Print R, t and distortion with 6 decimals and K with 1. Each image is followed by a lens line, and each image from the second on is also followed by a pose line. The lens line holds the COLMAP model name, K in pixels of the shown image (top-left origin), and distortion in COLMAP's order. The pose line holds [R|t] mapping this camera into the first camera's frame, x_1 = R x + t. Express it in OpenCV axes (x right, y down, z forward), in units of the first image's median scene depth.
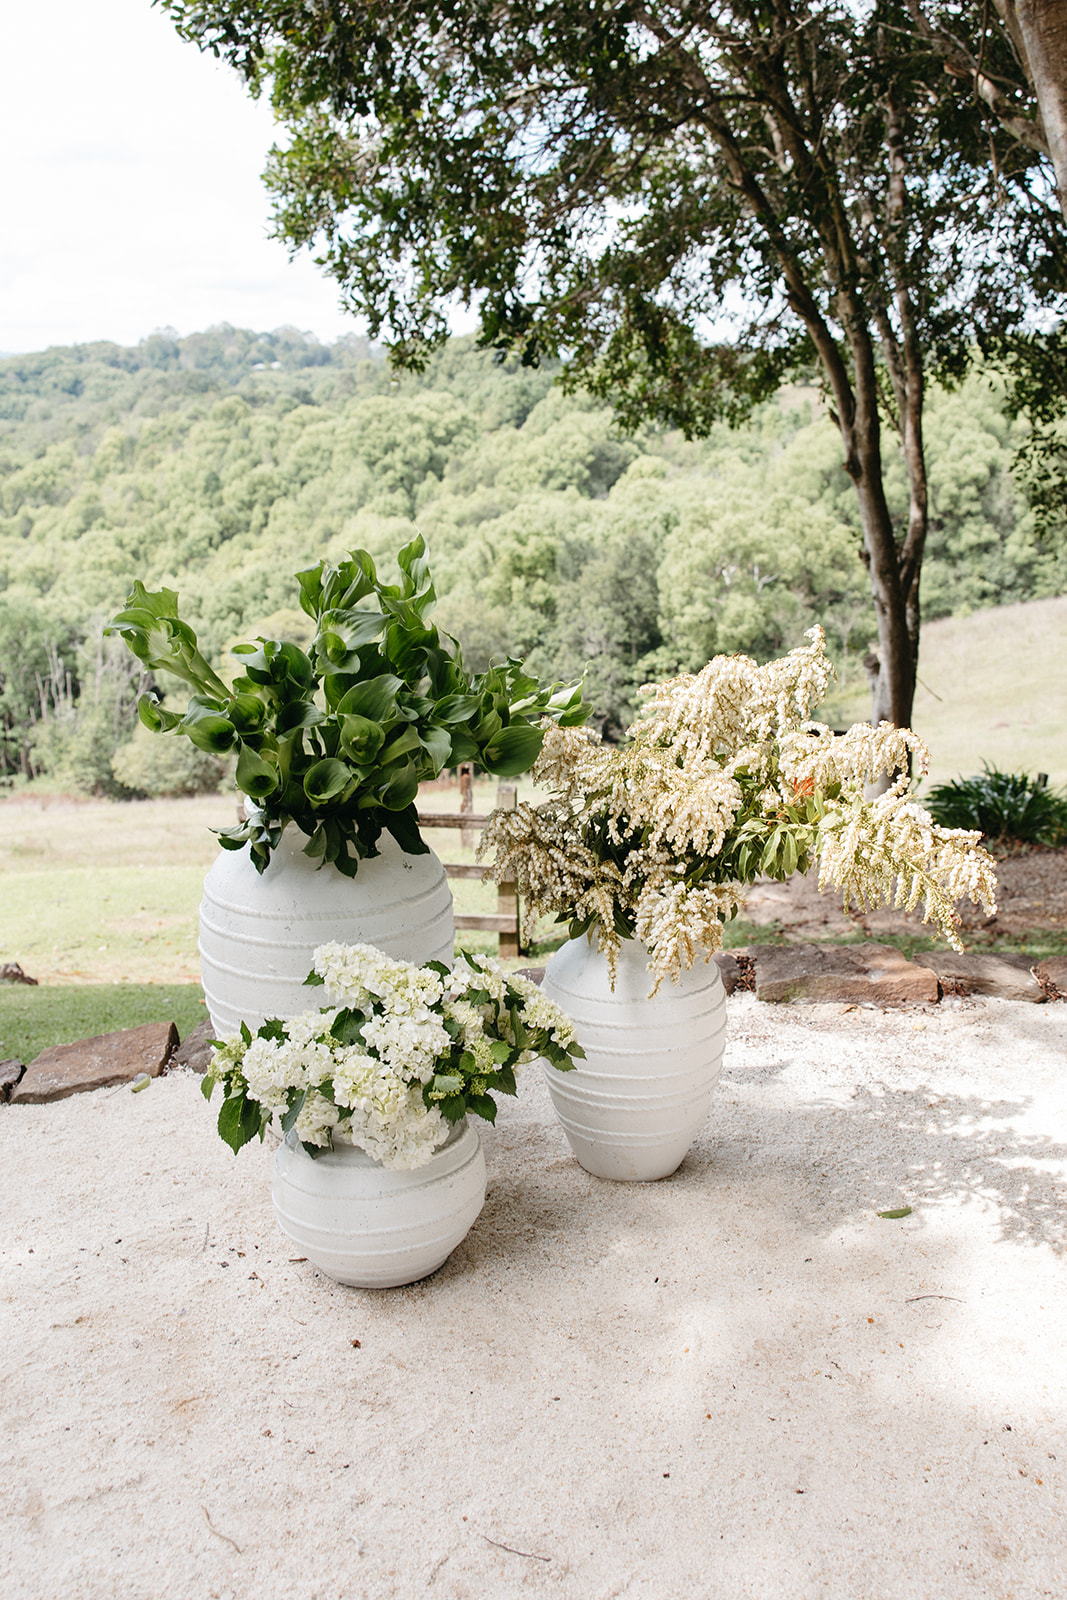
lens RADIAL K [[1434.4, 0, 533.5], [0, 1434.4, 778.1], [0, 0, 1]] dist [0.010088, 0.006561]
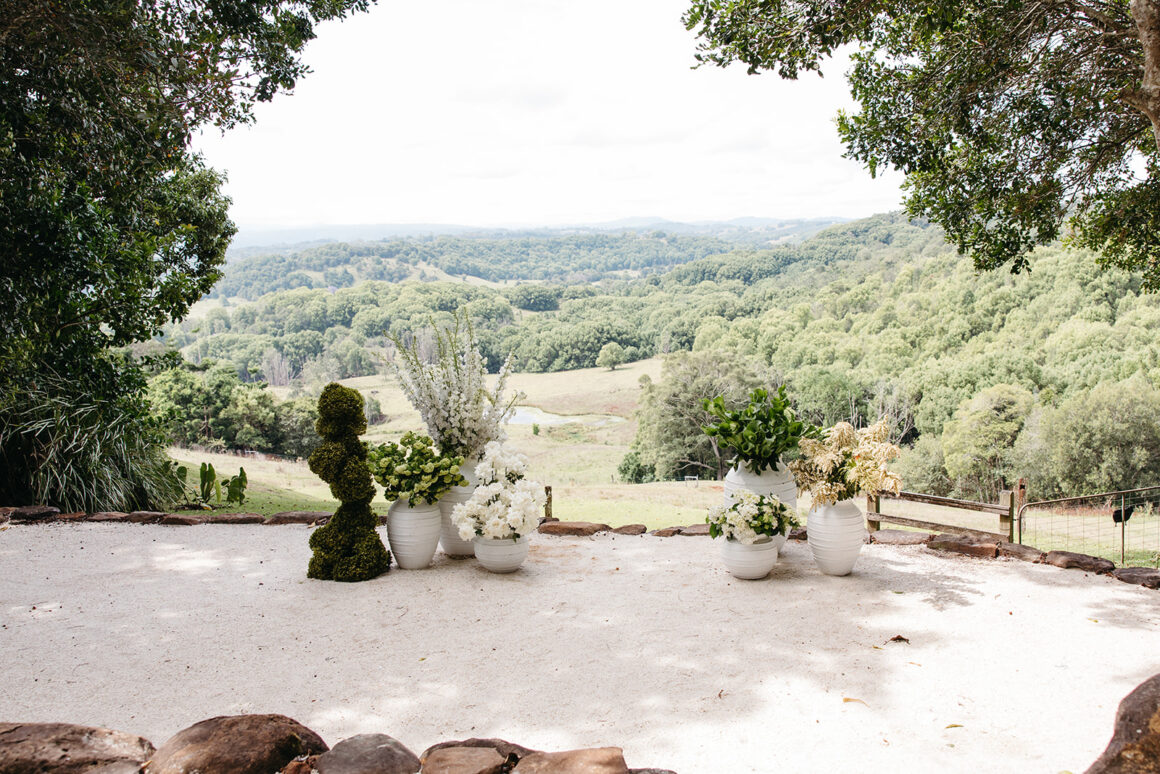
lens RADIAL K [[1039.9, 0, 580.0], [0, 1039.9, 387.0], [0, 0, 1]] dist [0.010088, 0.006561]
pose [[0.812689, 0.046361, -0.580851, 0.088544], [-0.105040, 0.992156, -0.067775, 0.006222], [0.573152, 0.116093, 0.811184, -0.122977]]
